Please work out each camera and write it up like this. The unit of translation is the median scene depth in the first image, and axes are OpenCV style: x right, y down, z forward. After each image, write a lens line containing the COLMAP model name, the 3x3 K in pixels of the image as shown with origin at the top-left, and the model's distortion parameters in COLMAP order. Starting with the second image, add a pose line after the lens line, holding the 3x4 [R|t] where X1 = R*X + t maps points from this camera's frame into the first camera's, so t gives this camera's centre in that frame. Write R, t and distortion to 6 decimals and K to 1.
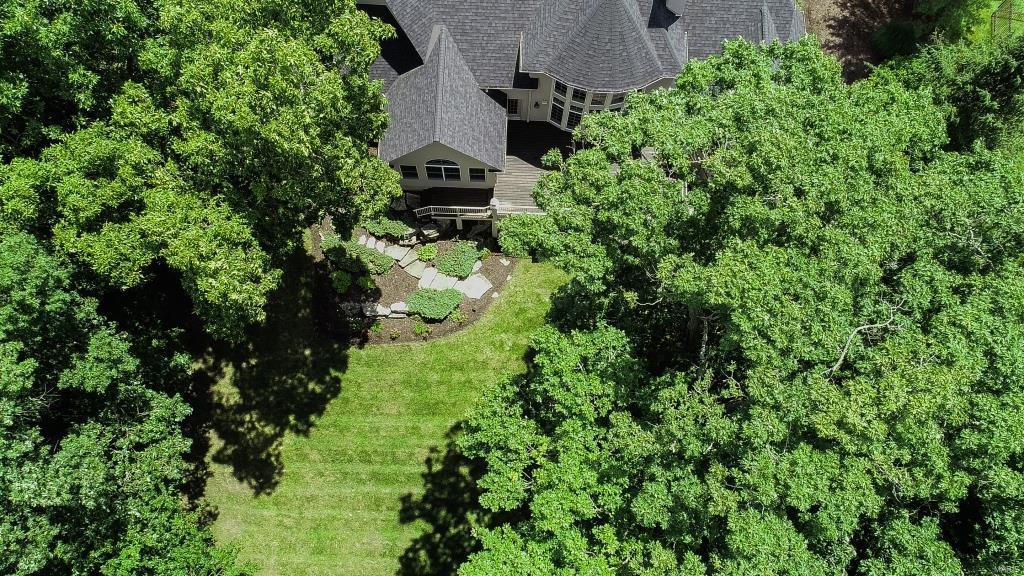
lens RADIAL K [[735.1, 0, 512.0], [0, 735.1, 288.0], [0, 0, 1]] dist [0.005223, 0.004290]
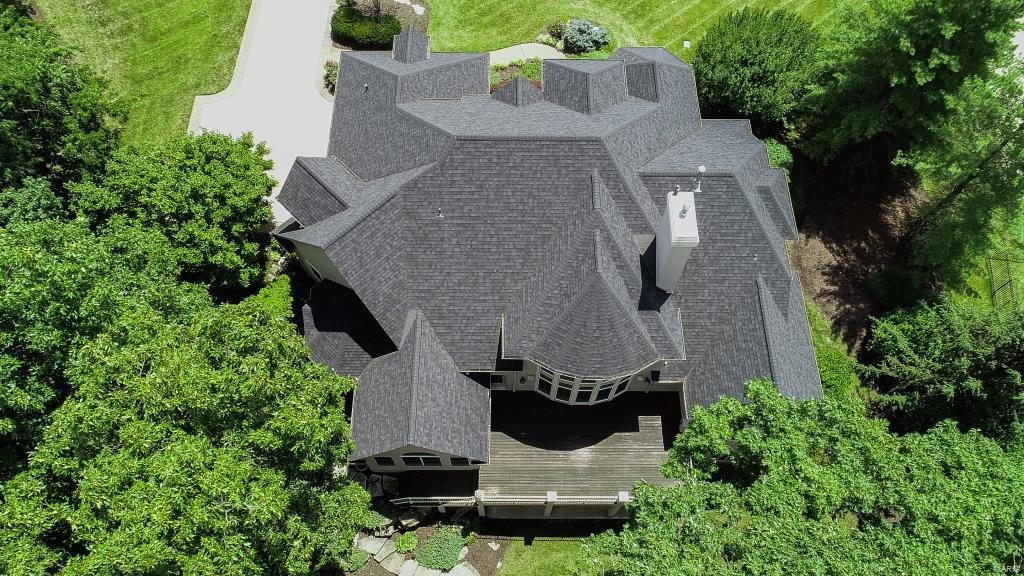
lens RADIAL K [[699.4, 0, 512.0], [0, 699.4, 288.0], [0, 0, 1]] dist [0.003842, 0.003403]
pose [[0.999404, -0.033732, 0.007366, 0.018368], [0.034523, 0.979670, -0.197624, -0.196432], [-0.000550, 0.197760, 0.980250, 0.119559]]
